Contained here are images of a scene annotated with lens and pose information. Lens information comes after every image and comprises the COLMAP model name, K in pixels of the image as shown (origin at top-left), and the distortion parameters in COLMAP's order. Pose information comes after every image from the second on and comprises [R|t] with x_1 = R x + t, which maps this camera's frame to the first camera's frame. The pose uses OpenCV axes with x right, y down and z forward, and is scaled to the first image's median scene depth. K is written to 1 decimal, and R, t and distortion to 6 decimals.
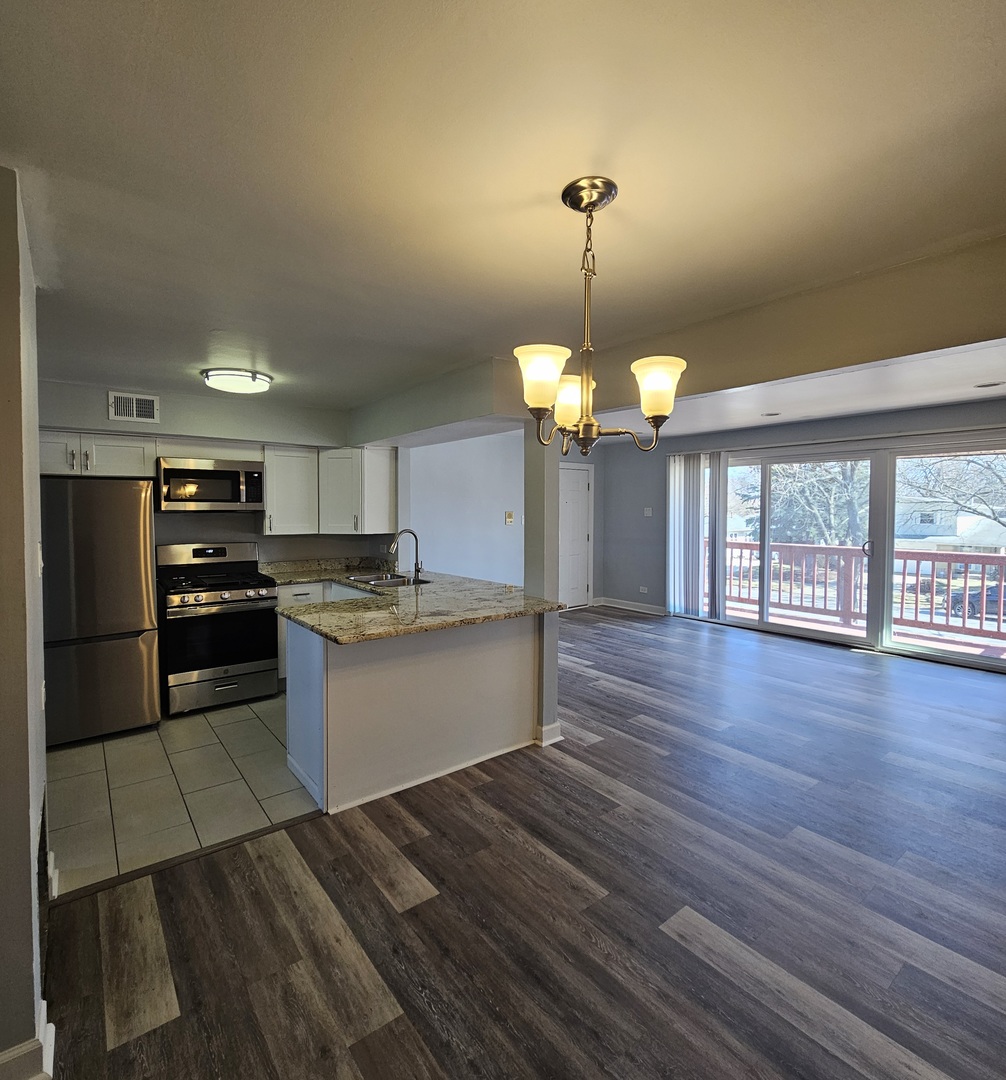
lens RADIAL K [[544.7, 0, 501.2], [0, 544.7, 523.8], [0, 0, 1]] dist [-0.004209, -0.000137]
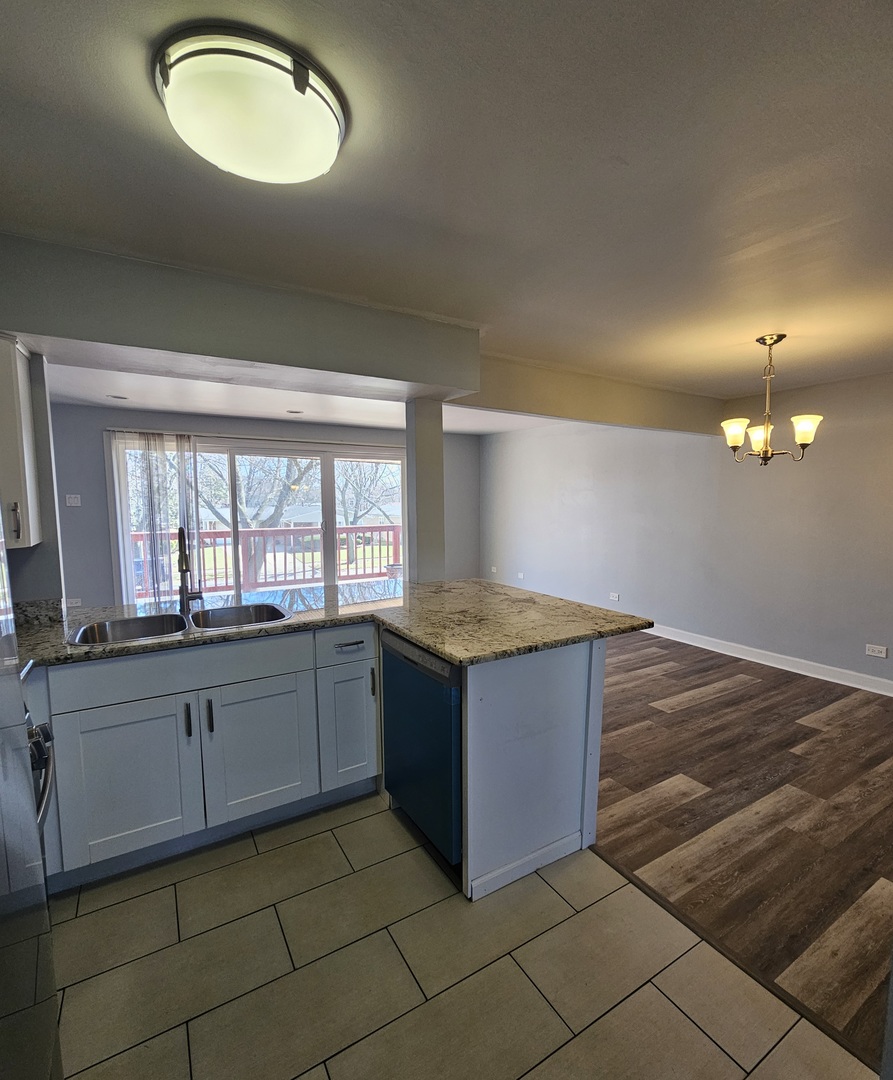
lens RADIAL K [[509.5, 0, 460.0], [0, 509.5, 550.8], [0, 0, 1]] dist [0.001883, -0.002099]
pose [[0.107720, -0.099177, 0.989222, -0.679112], [0.029225, 0.994898, 0.096564, -0.007569], [-0.993752, 0.018508, 0.110069, 0.688257]]
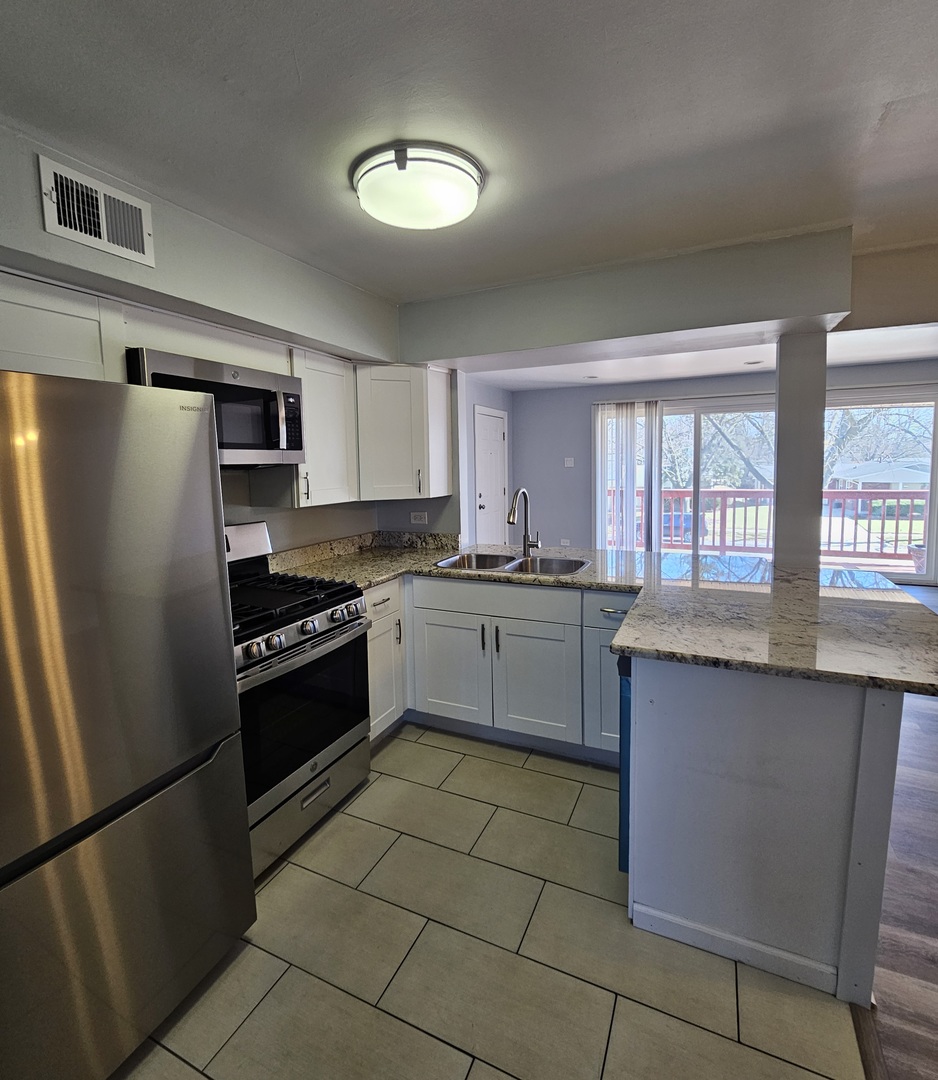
lens RADIAL K [[517.4, 0, 468.7], [0, 517.4, 507.9], [0, 0, 1]] dist [-0.011298, 0.001114]
pose [[0.891770, -0.057312, 0.448846, -0.543459], [0.032695, 0.997515, 0.062412, -0.007595], [-0.451307, -0.040982, 0.891427, 0.459417]]
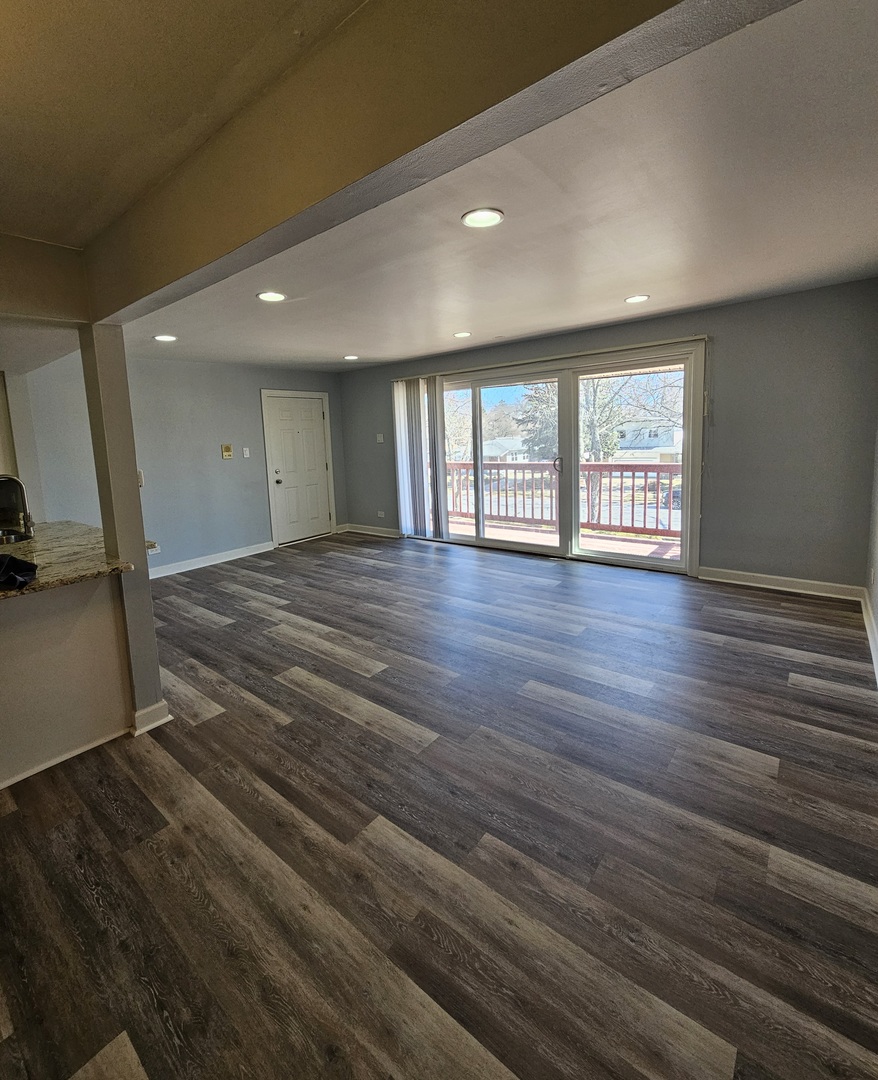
lens RADIAL K [[477.3, 0, 434.9], [0, 477.3, 479.8], [0, 0, 1]] dist [-0.004823, -0.000988]
pose [[0.973682, -0.062568, 0.219154, 0.299941], [0.049219, 0.996615, 0.065856, 0.002943], [-0.222533, -0.053336, 0.973465, 0.182764]]
